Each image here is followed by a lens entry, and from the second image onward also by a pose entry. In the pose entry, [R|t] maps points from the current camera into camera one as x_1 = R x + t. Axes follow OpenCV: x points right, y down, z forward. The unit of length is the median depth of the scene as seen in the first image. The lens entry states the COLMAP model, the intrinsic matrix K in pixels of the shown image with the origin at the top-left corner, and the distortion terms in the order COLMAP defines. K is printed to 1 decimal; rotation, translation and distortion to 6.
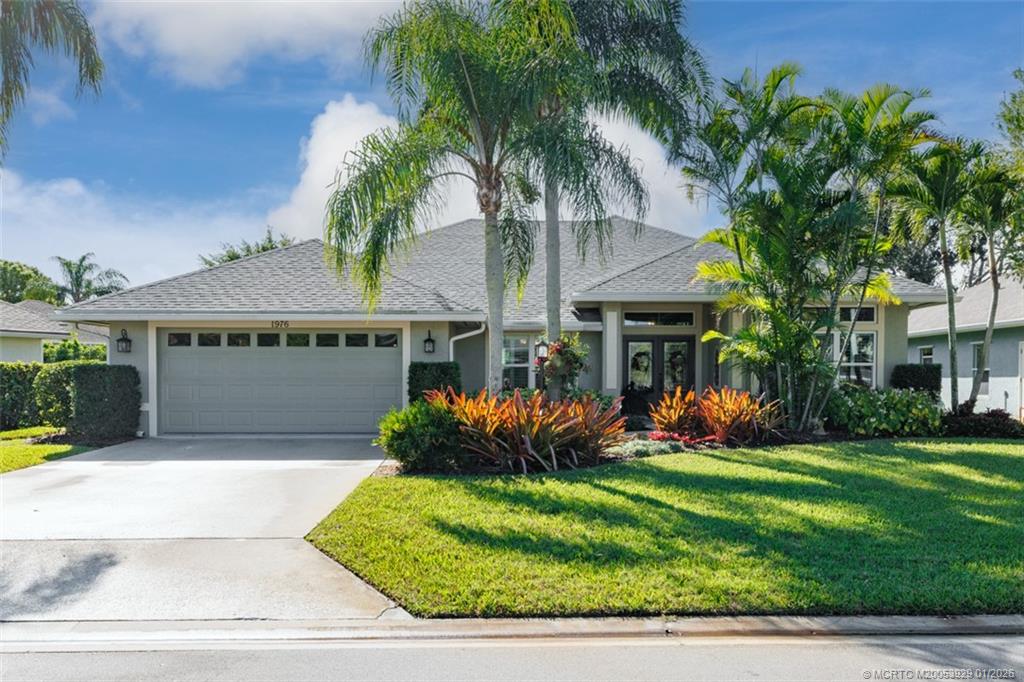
lens RADIAL K [[927.3, 0, 536.0], [0, 927.3, 417.4], [0, 0, 1]] dist [0.003839, 0.001340]
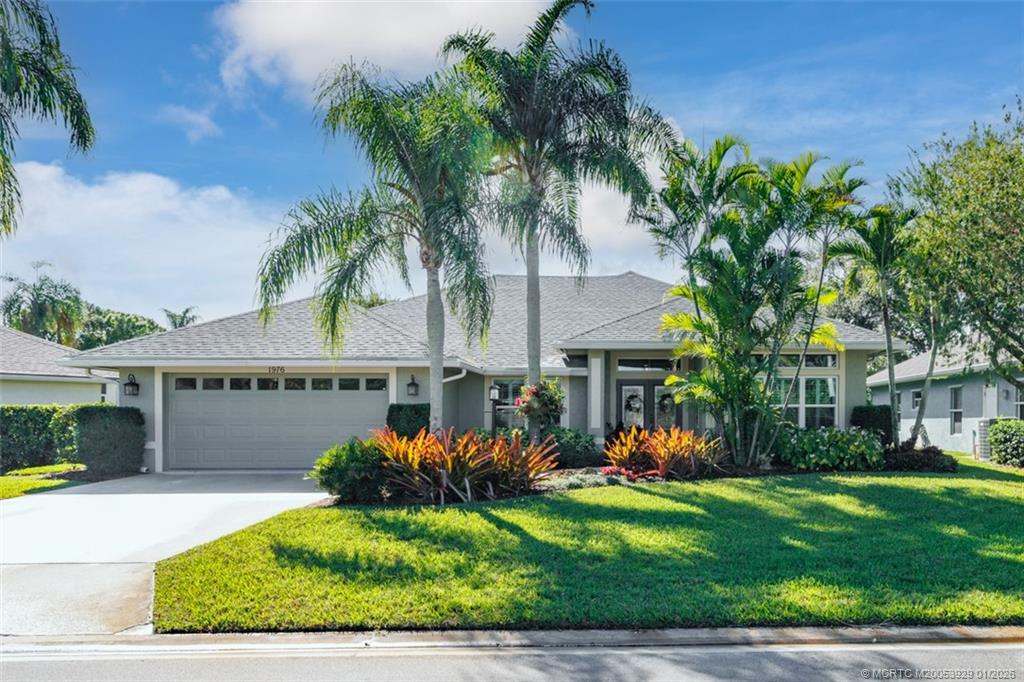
lens RADIAL K [[850.4, 0, 678.0], [0, 850.4, 435.7], [0, 0, 1]] dist [-0.001303, 0.002958]
pose [[0.999953, -0.001526, 0.009549, 0.191185], [0.001752, 0.999718, -0.023663, 0.002388], [-0.009510, 0.023678, 0.999674, -0.009340]]
